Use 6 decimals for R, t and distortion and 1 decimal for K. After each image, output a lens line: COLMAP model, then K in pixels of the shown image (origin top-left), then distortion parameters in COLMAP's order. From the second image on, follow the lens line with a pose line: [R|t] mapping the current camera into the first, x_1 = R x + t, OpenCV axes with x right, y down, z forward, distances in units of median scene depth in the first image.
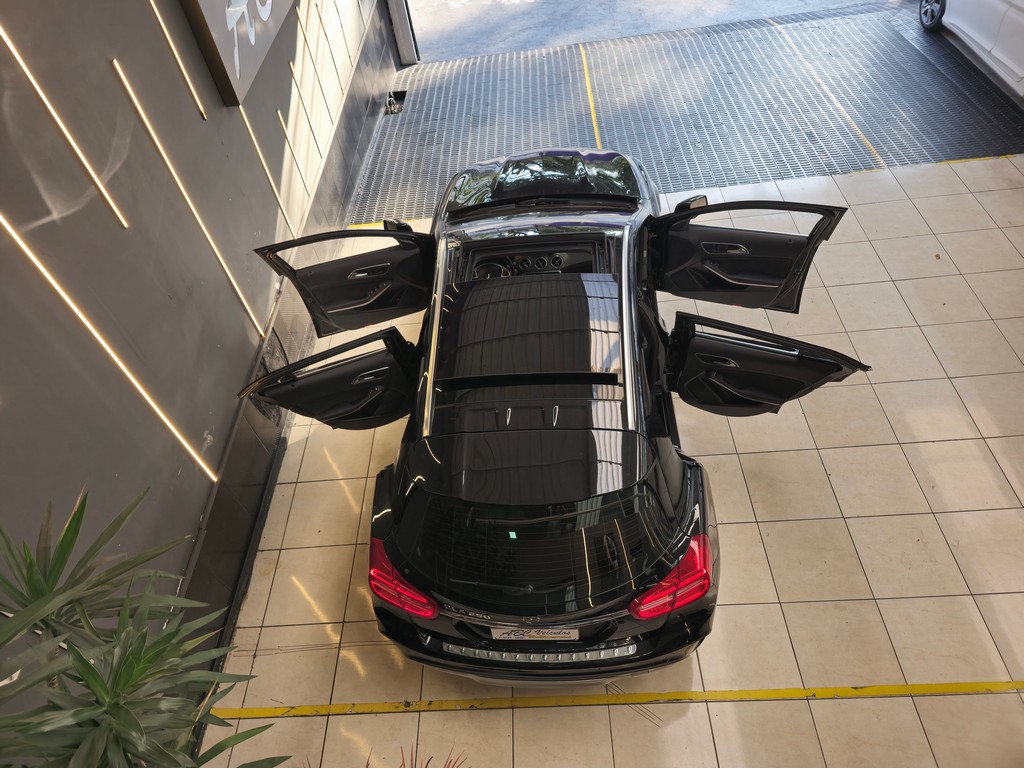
lens RADIAL K [[688.1, 0, 512.0], [0, 688.1, 384.0], [0, 0, 1]] dist [0.022347, -0.002321]
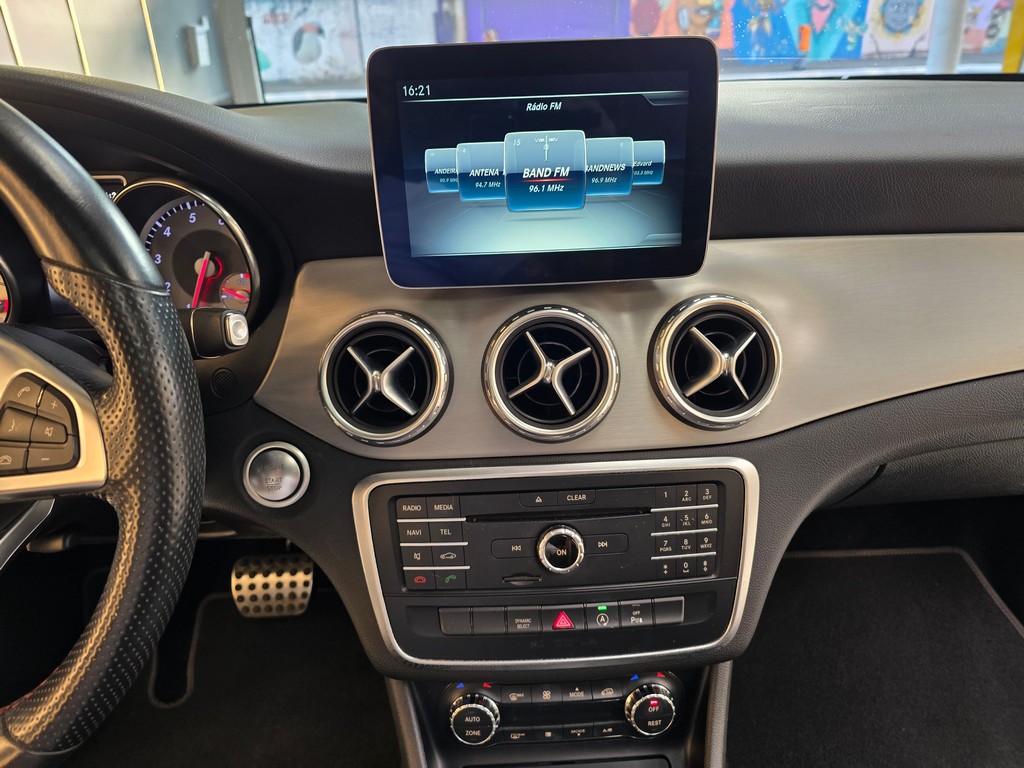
lens RADIAL K [[714.0, 0, 512.0], [0, 714.0, 384.0], [0, 0, 1]] dist [0.020095, -0.005462]
pose [[0.996096, 0.038134, 0.079615, 0.027986], [-0.000437, 0.904001, -0.427530, -0.131416], [-0.088275, 0.425826, 0.900489, 0.910932]]
